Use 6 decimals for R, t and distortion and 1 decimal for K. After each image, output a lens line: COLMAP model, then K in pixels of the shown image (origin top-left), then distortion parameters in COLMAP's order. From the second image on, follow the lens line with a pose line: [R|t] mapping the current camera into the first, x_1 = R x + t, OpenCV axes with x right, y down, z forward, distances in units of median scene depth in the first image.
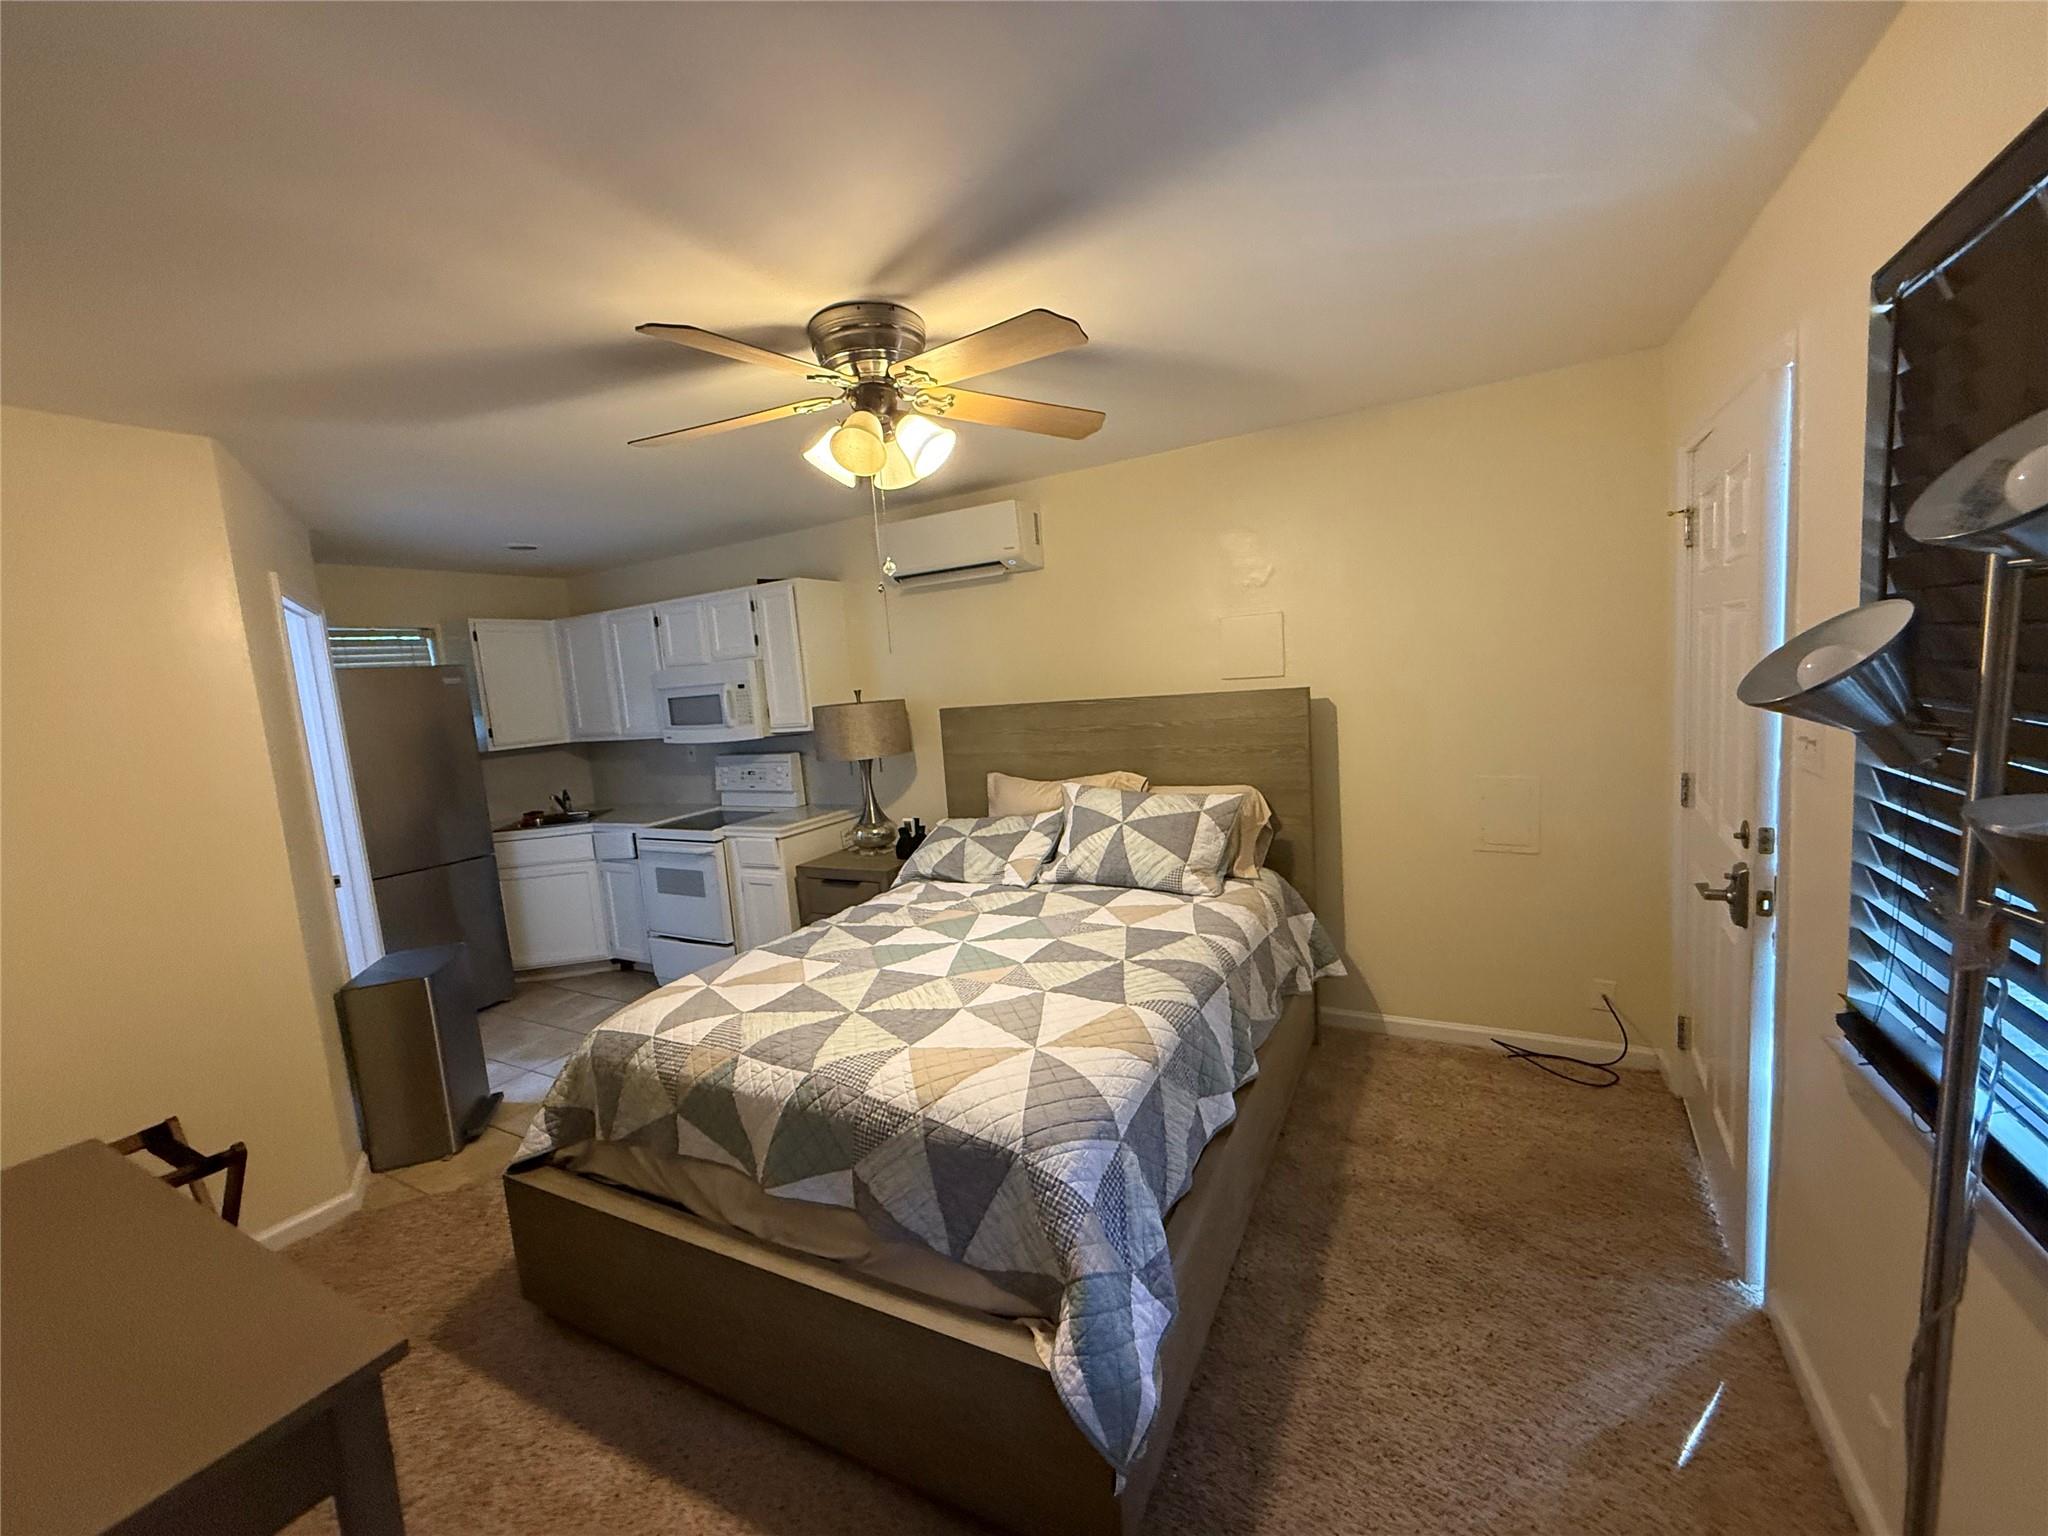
lens RADIAL K [[813.8, 0, 1019.6], [0, 813.8, 770.2], [0, 0, 1]] dist [-0.000267, 0.000320]
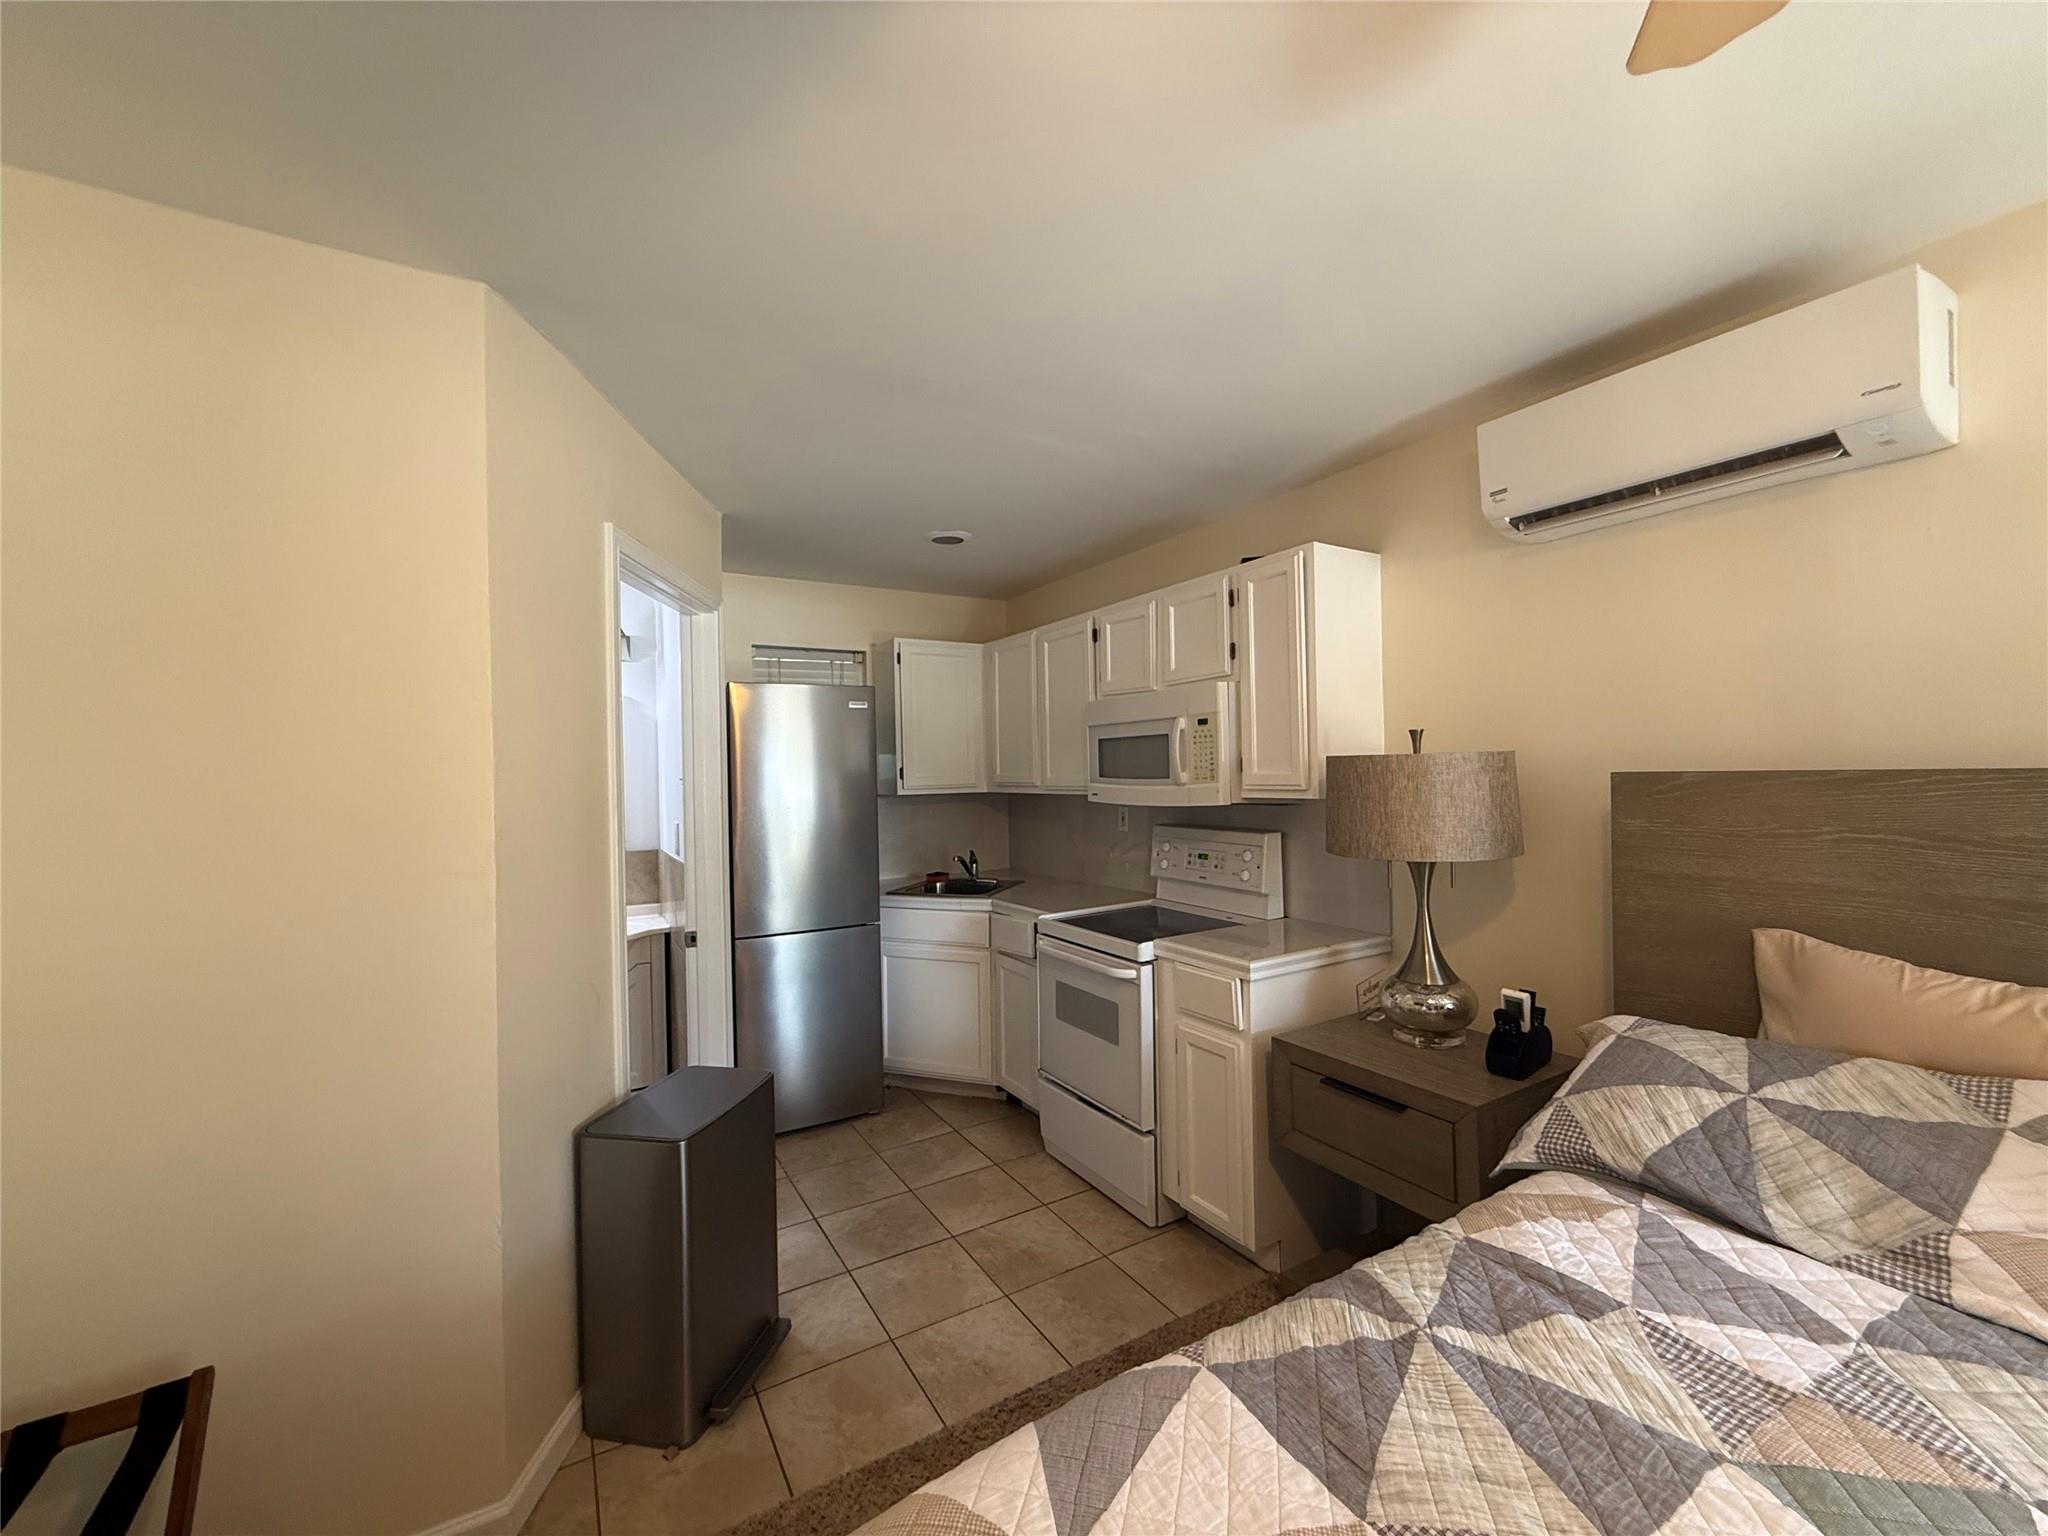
lens RADIAL K [[813.8, 0, 1019.6], [0, 813.8, 770.2], [0, 0, 1]] dist [-0.000267, 0.000320]
pose [[0.863762, 0.059609, -0.500362, -0.171899], [-0.105765, 0.992306, -0.064365, -0.010482], [0.492676, 0.108517, 0.863420, 0.453786]]
